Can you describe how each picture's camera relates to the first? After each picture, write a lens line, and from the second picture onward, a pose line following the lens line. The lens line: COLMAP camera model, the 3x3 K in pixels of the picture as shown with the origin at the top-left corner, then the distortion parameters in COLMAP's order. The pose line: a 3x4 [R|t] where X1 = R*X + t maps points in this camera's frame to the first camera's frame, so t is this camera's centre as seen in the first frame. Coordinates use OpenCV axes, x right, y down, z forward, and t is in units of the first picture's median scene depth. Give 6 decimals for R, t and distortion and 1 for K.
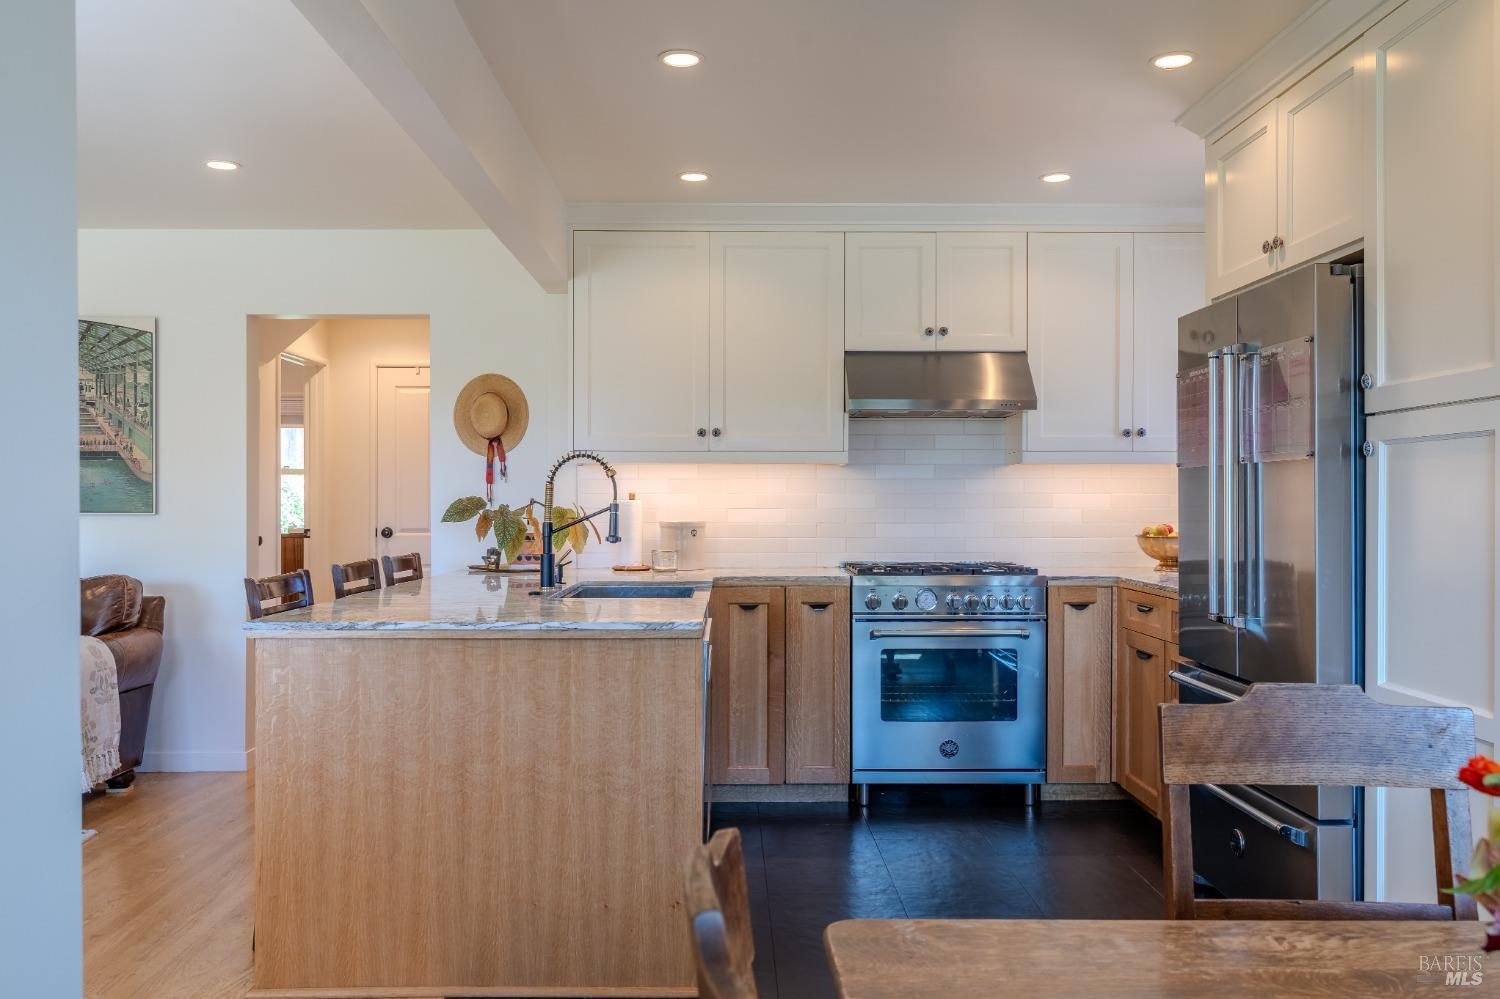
lens RADIAL K [[1242.8, 0, 769.3], [0, 1242.8, 495.2], [0, 0, 1]] dist [0.011601, -0.012111]
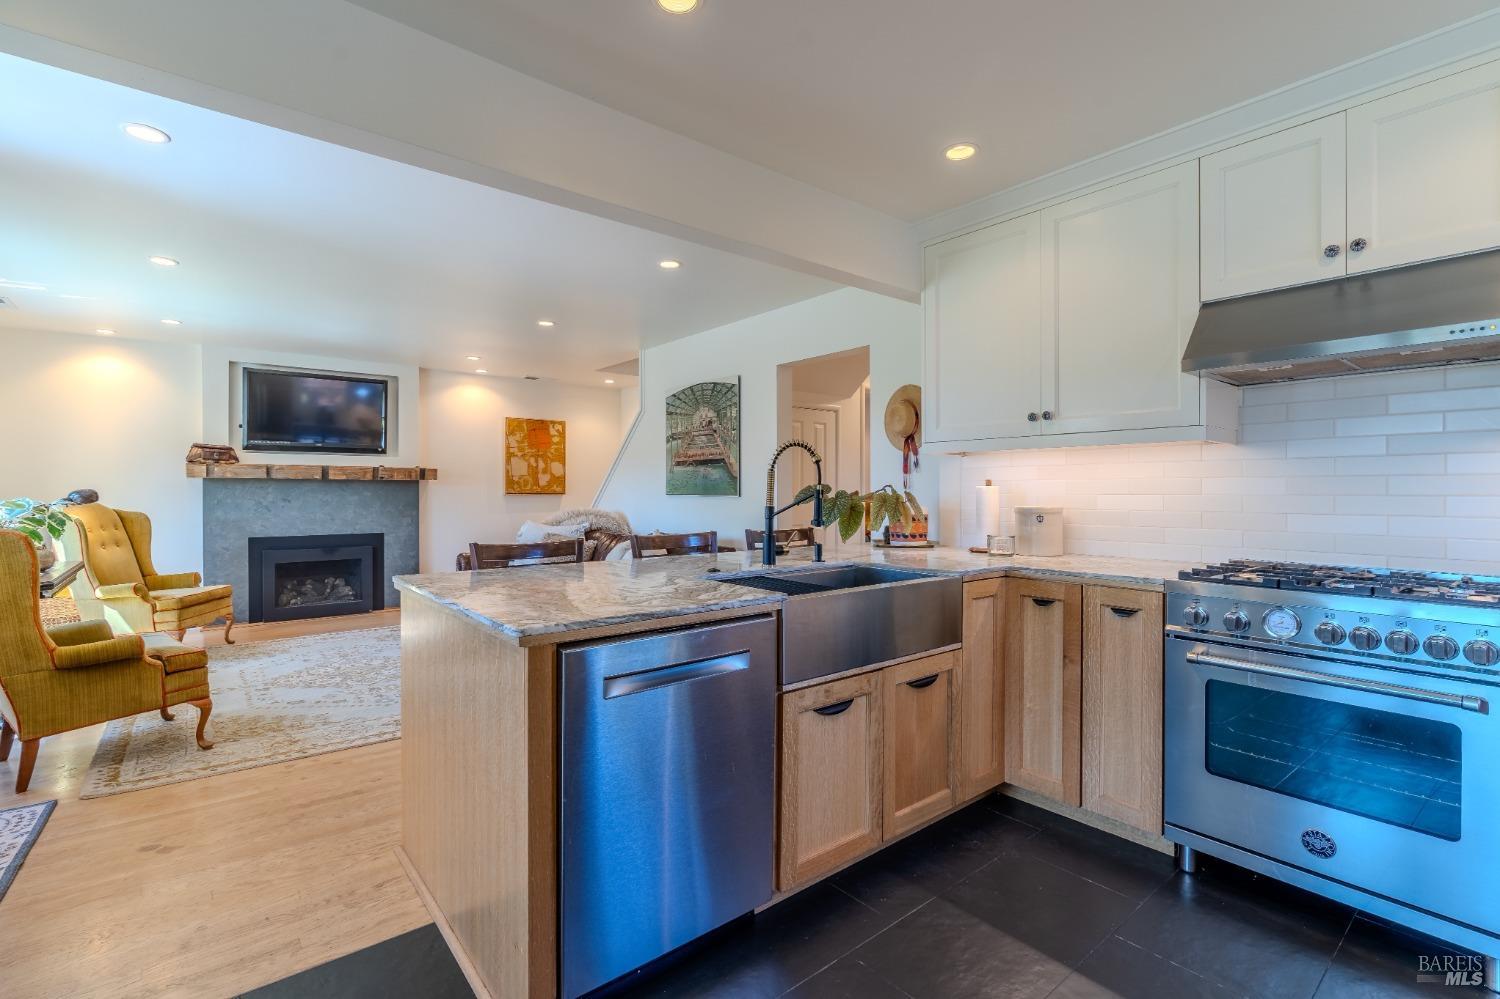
lens RADIAL K [[689.4, 0, 752.9], [0, 689.4, 488.9], [0, 0, 1]] dist [-0.006522, 0.002104]
pose [[0.610505, -0.002143, -0.792010, 0.253944], [0.005308, 0.999985, 0.001386, 0.004621], [0.791995, -0.005050, 0.610507, 0.518689]]
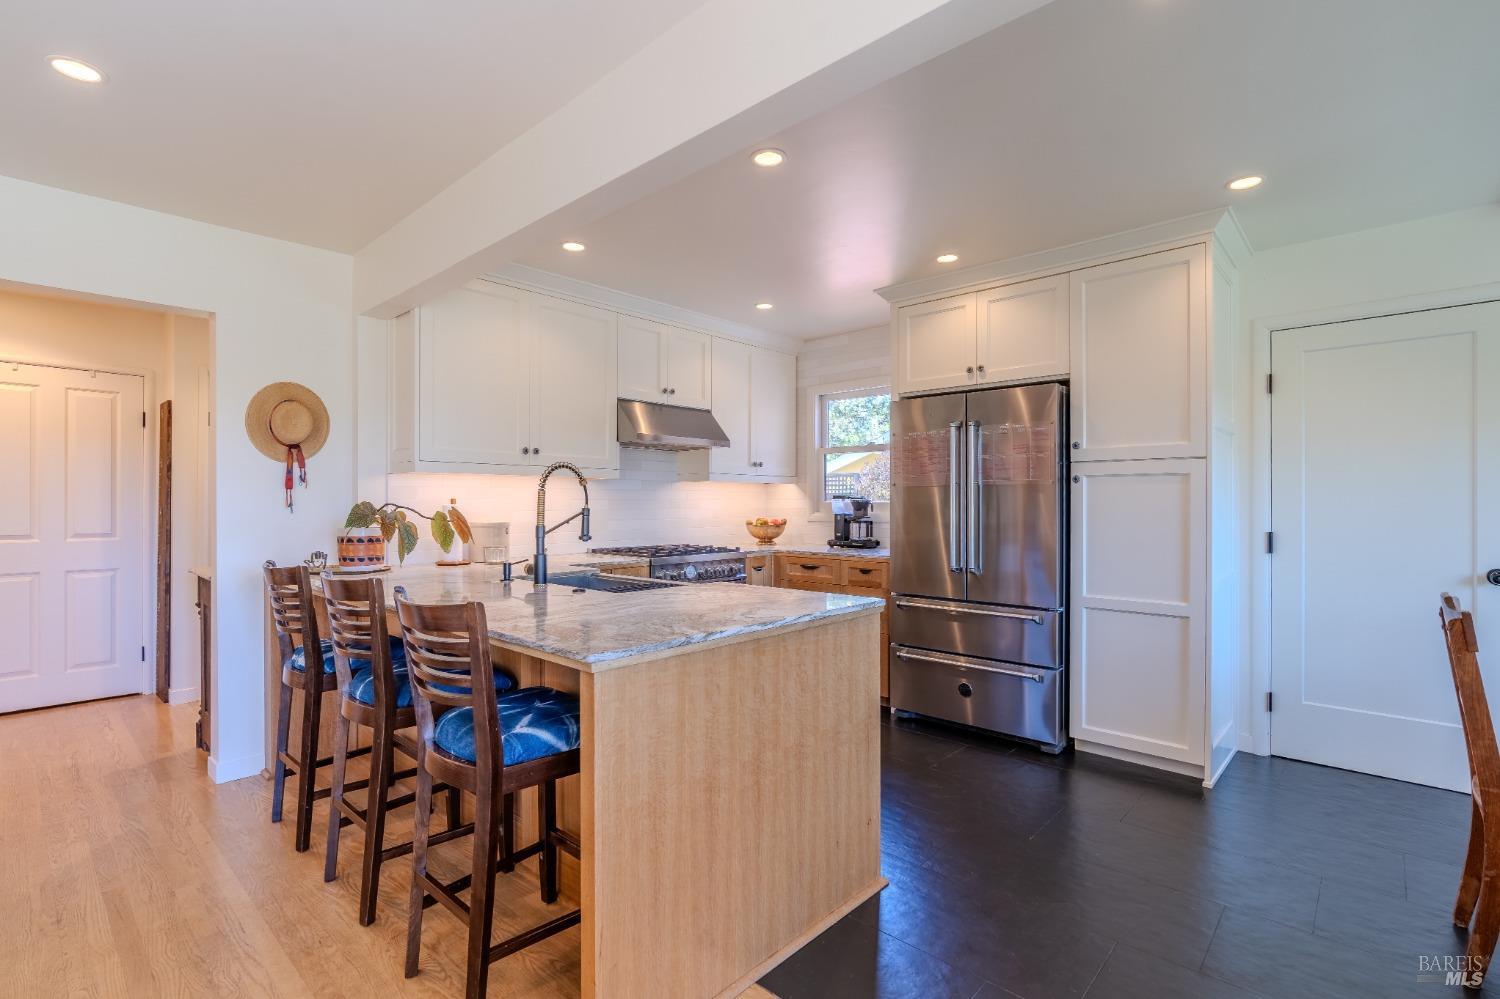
lens RADIAL K [[689.4, 0, 760.8], [0, 689.4, 504.2], [0, 0, 1]] dist [-0.006522, 0.002104]
pose [[0.692988, -0.002215, 0.720946, -0.410562], [-0.001950, 0.999986, 0.004947, -0.000444], [-0.720947, -0.004834, 0.692974, 0.366419]]
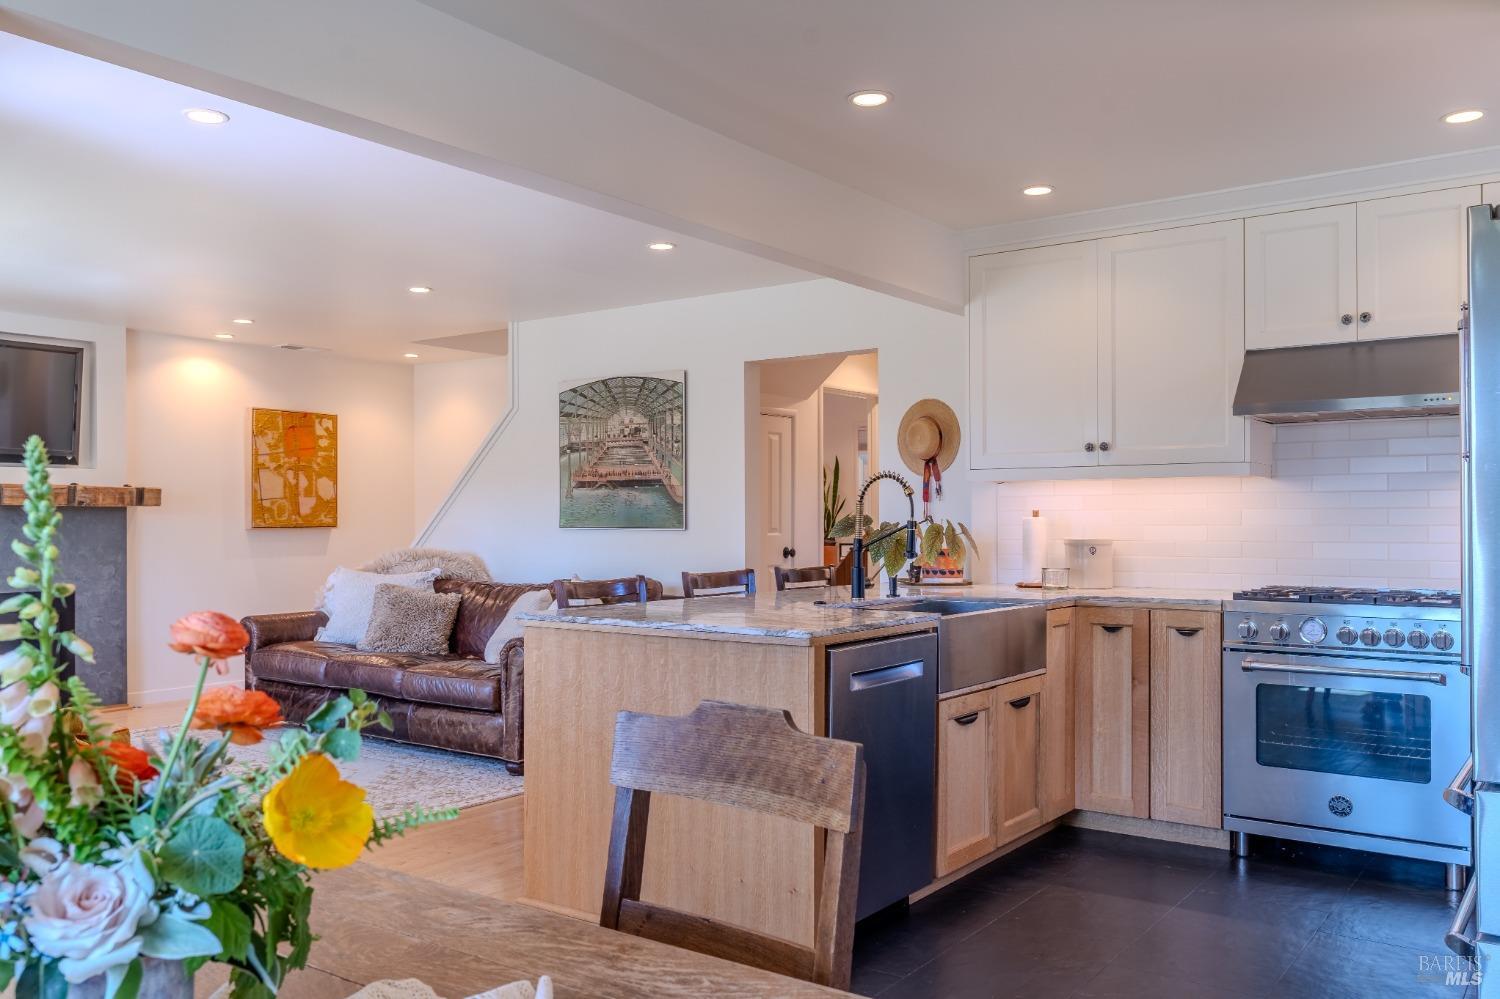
lens RADIAL K [[1242.8, 0, 757.5], [0, 1242.8, 507.5], [0, 0, 1]] dist [0.011601, -0.012111]
pose [[0.792775, -0.007765, -0.609465, 0.349401], [0.006193, 0.999970, -0.004685, -0.000432], [0.609483, -0.000060, 0.792799, 0.074763]]
